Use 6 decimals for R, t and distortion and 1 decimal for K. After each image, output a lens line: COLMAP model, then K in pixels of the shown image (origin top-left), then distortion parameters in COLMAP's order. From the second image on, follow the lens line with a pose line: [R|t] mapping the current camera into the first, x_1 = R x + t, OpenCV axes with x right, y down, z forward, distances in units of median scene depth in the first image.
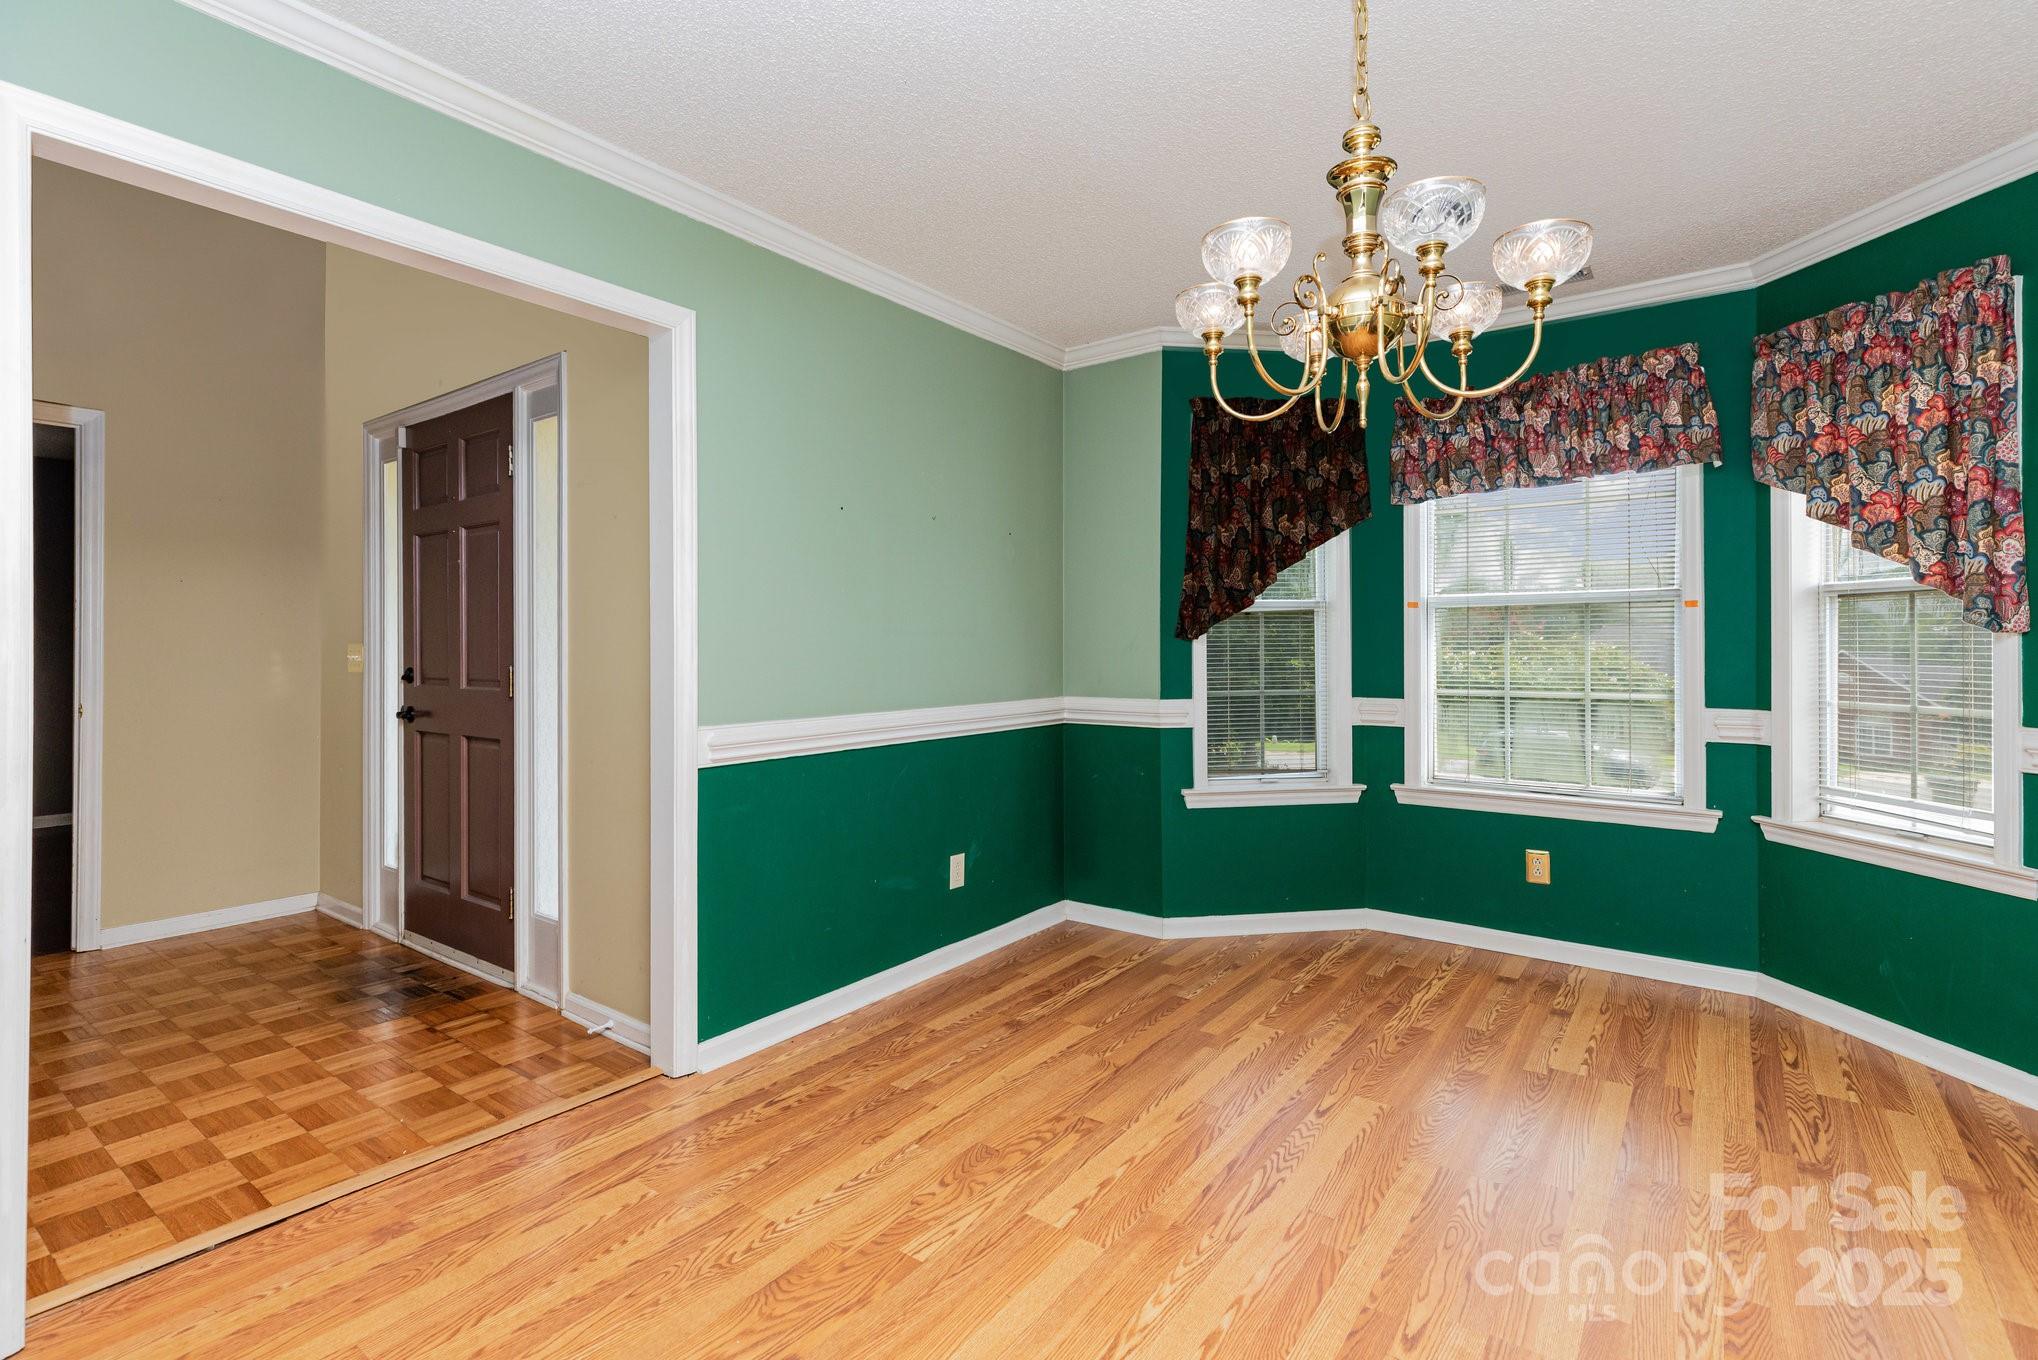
lens RADIAL K [[907.1, 0, 1017.1], [0, 907.1, 630.1], [0, 0, 1]] dist [0.001300, -0.000032]
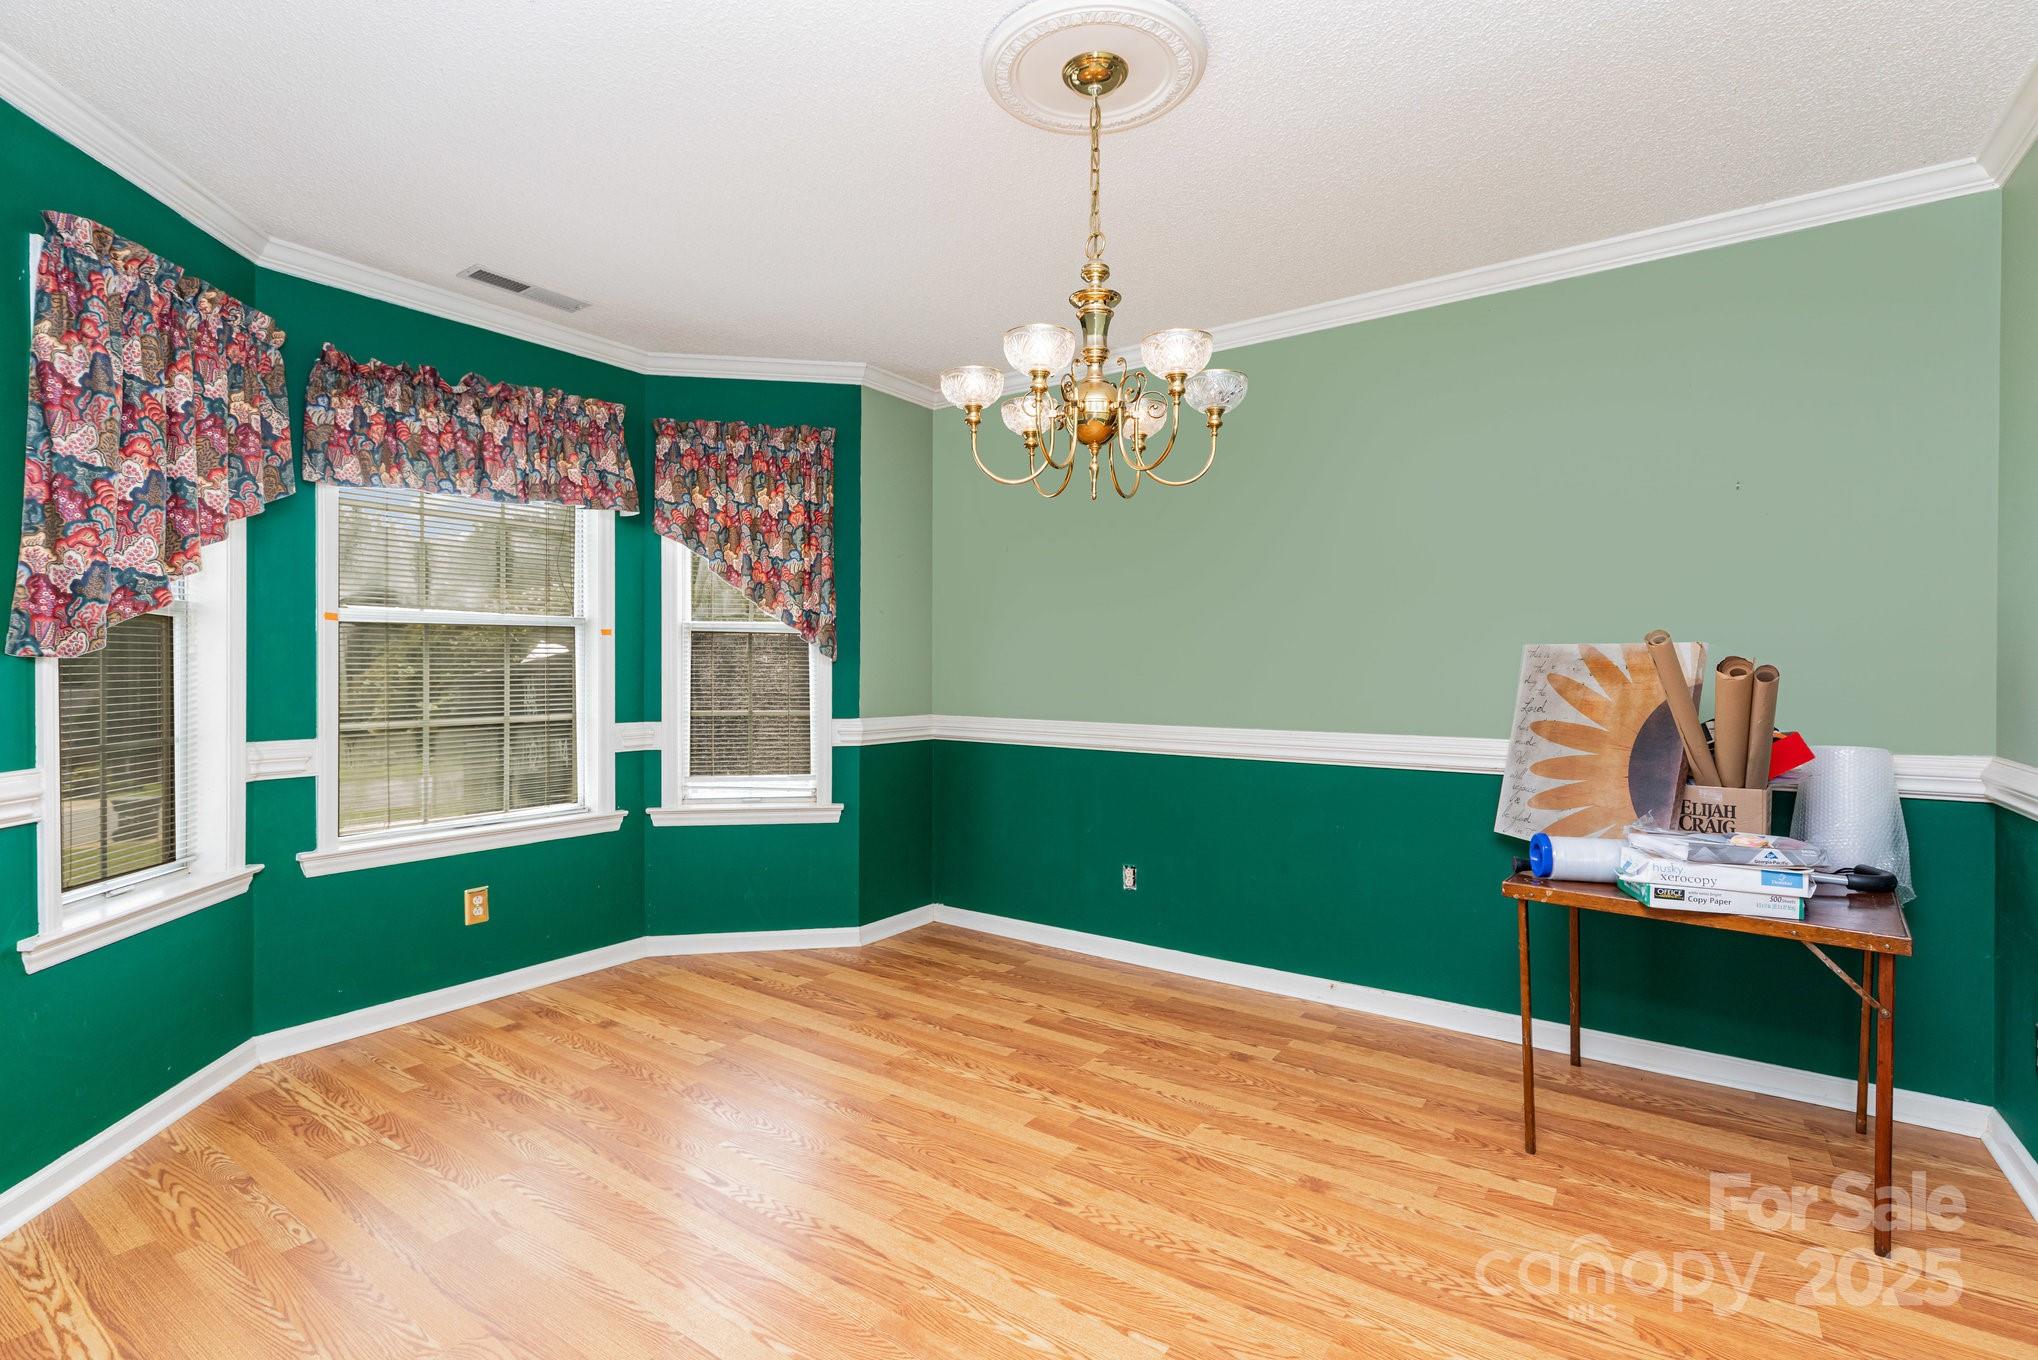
lens RADIAL K [[913.3, 0, 1016.9], [0, 913.3, 662.7], [0, 0, 1]] dist [-0.000270, -0.000026]
pose [[0.008193, 0.008057, 0.999934, -0.403041], [-0.017110, 0.999822, -0.007916, 0.009588], [-0.999820, -0.017044, 0.008329, 0.487464]]
